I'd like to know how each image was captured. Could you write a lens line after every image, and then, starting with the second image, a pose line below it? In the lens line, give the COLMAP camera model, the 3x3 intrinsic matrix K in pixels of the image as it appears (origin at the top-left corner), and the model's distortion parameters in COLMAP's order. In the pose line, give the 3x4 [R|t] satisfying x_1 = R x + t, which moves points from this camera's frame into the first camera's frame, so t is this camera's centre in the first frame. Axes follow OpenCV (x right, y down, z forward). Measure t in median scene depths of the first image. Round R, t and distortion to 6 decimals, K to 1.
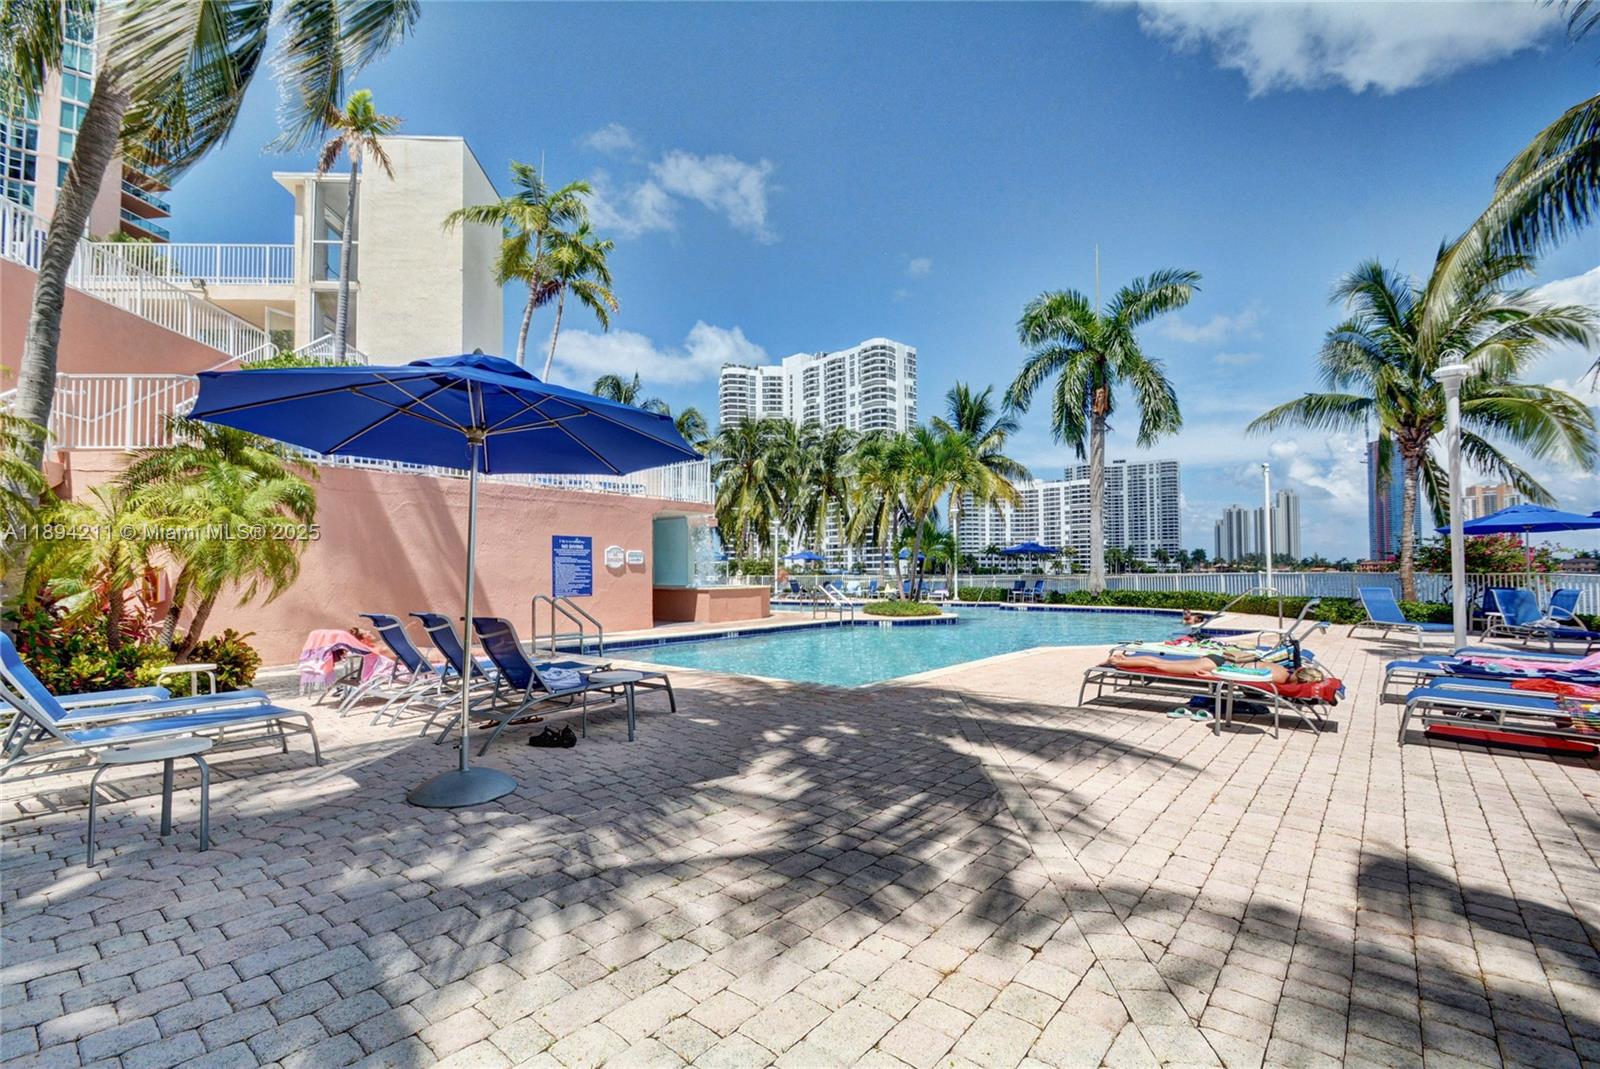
lens RADIAL K [[709.0, 0, 799.6], [0, 709.0, 554.4], [0, 0, 1]] dist [-0.001027, -0.000419]
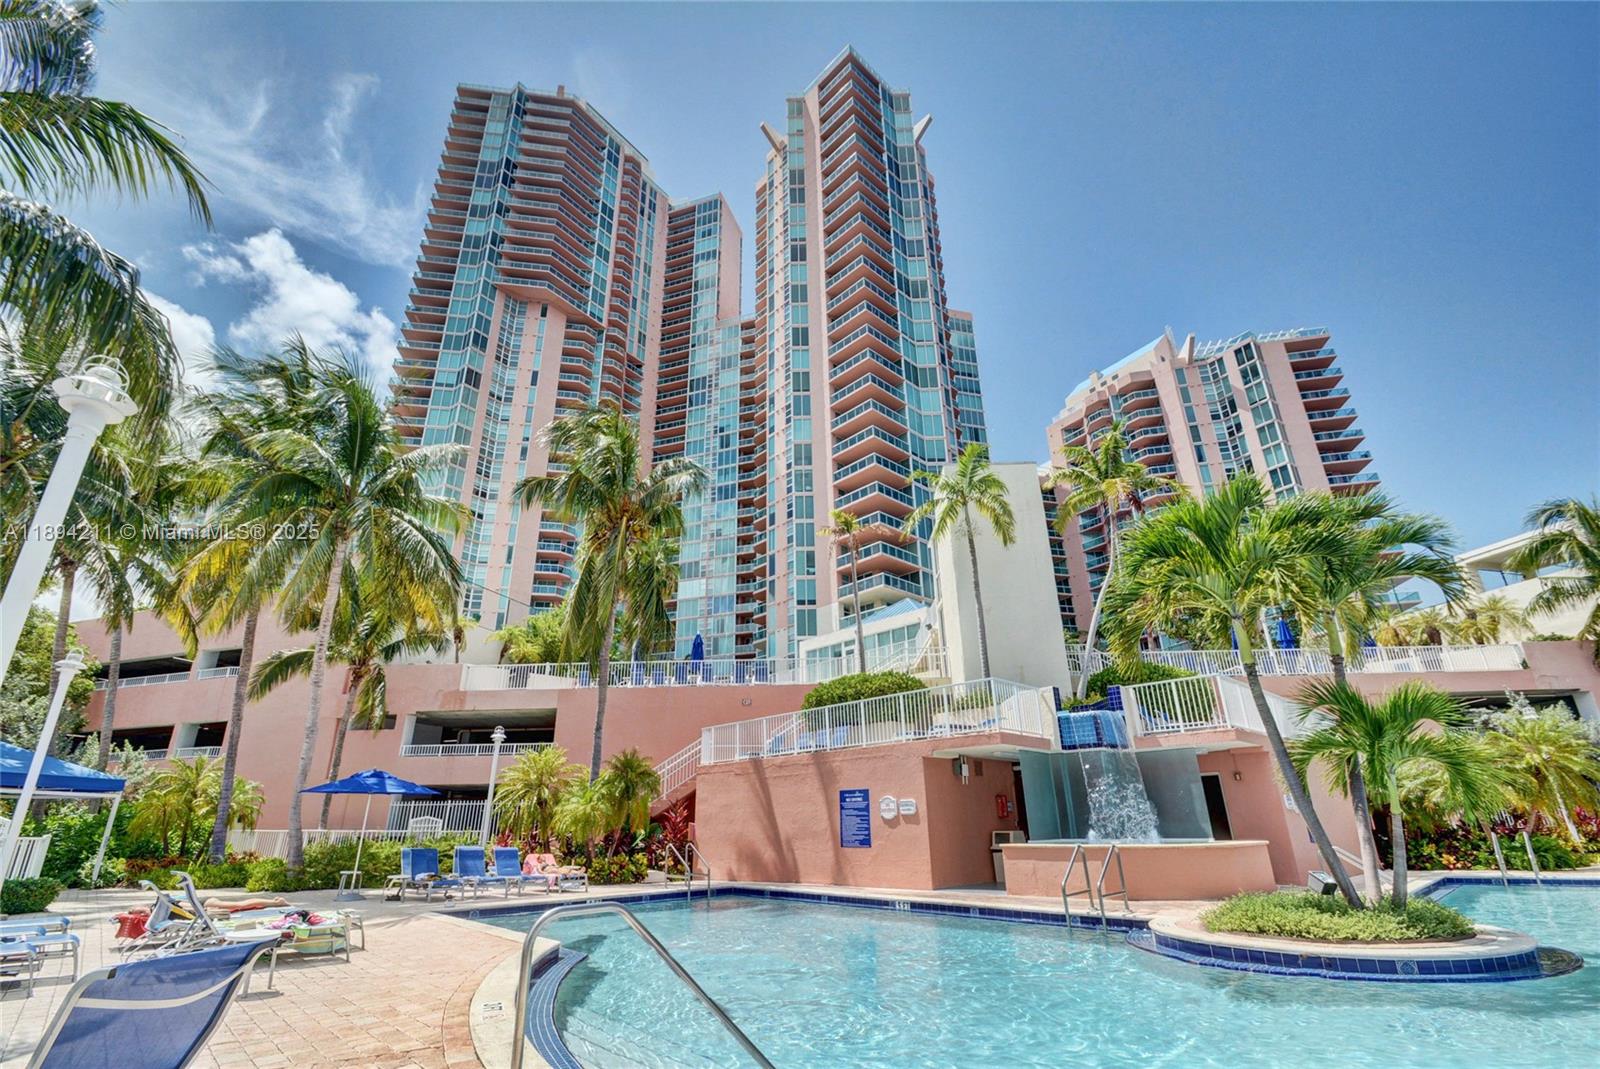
lens RADIAL K [[709.0, 0, 799.6], [0, 709.0, 554.4], [0, 0, 1]] dist [-0.001027, -0.000419]
pose [[-0.138038, -0.348066, -0.927251, 0.835701], [0.039250, 0.933556, -0.356276, 0.022248], [0.989649, -0.085574, -0.115205, 1.030994]]
